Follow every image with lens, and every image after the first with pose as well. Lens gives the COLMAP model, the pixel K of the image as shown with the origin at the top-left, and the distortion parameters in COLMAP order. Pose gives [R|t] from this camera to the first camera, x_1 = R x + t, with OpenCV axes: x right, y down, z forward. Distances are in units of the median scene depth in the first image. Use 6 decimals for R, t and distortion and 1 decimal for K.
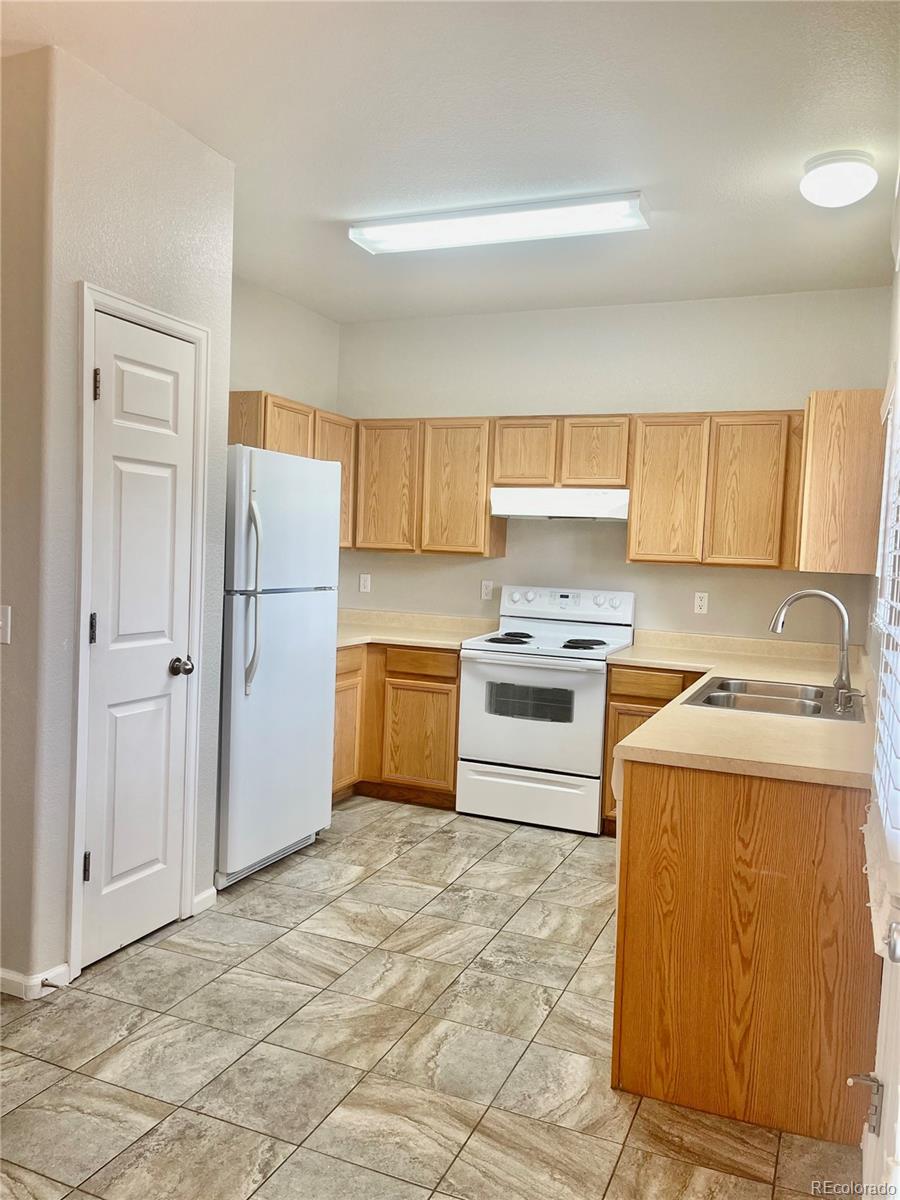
lens RADIAL K [[906.0, 0, 456.9], [0, 906.0, 596.2], [0, 0, 1]] dist [0.027725, -0.074595]
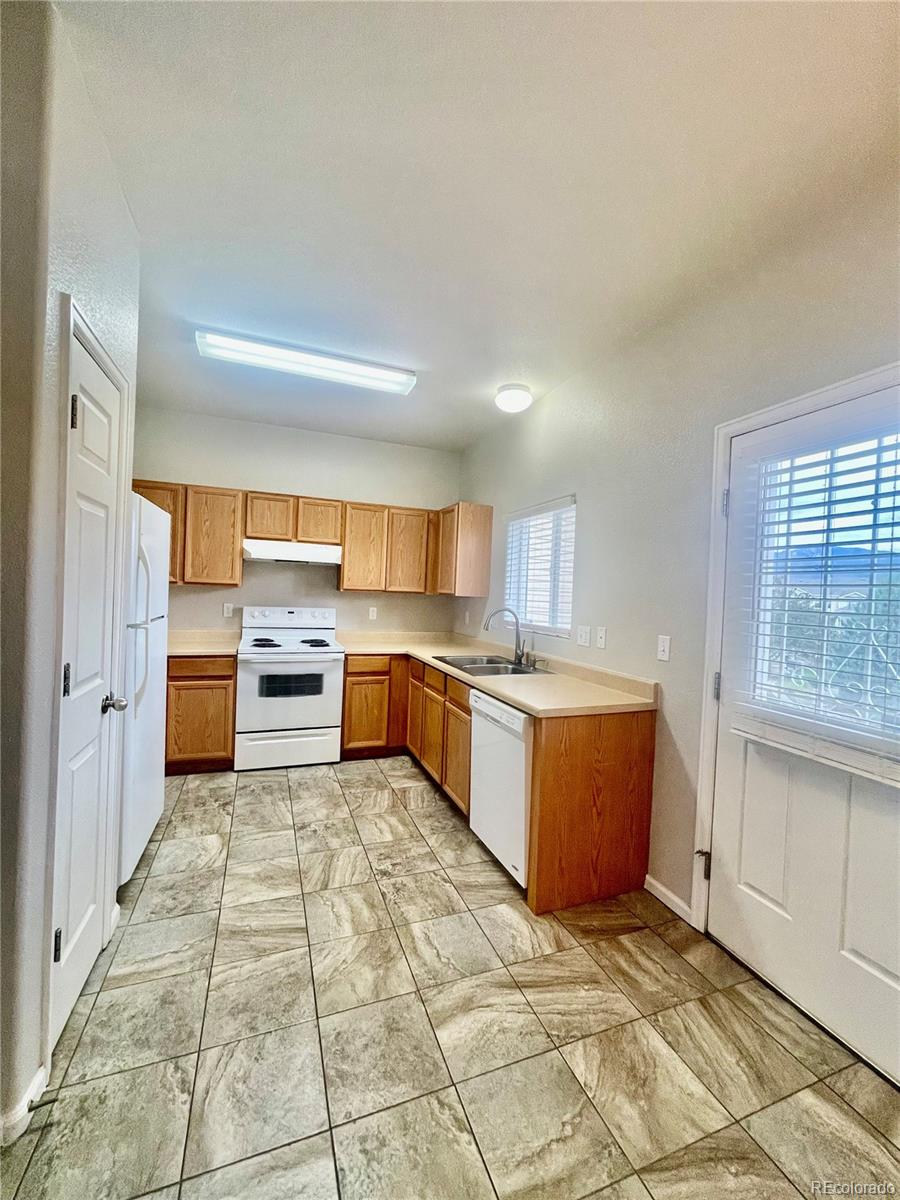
lens RADIAL K [[484.7, 0, 455.3], [0, 484.7, 595.7], [0, 0, 1]] dist [-0.009909, -0.000220]
pose [[0.719849, -0.016166, 0.693943, -0.318859], [0.022718, 0.999742, -0.000276, -0.027886], [-0.693759, 0.015964, 0.720030, 0.270361]]
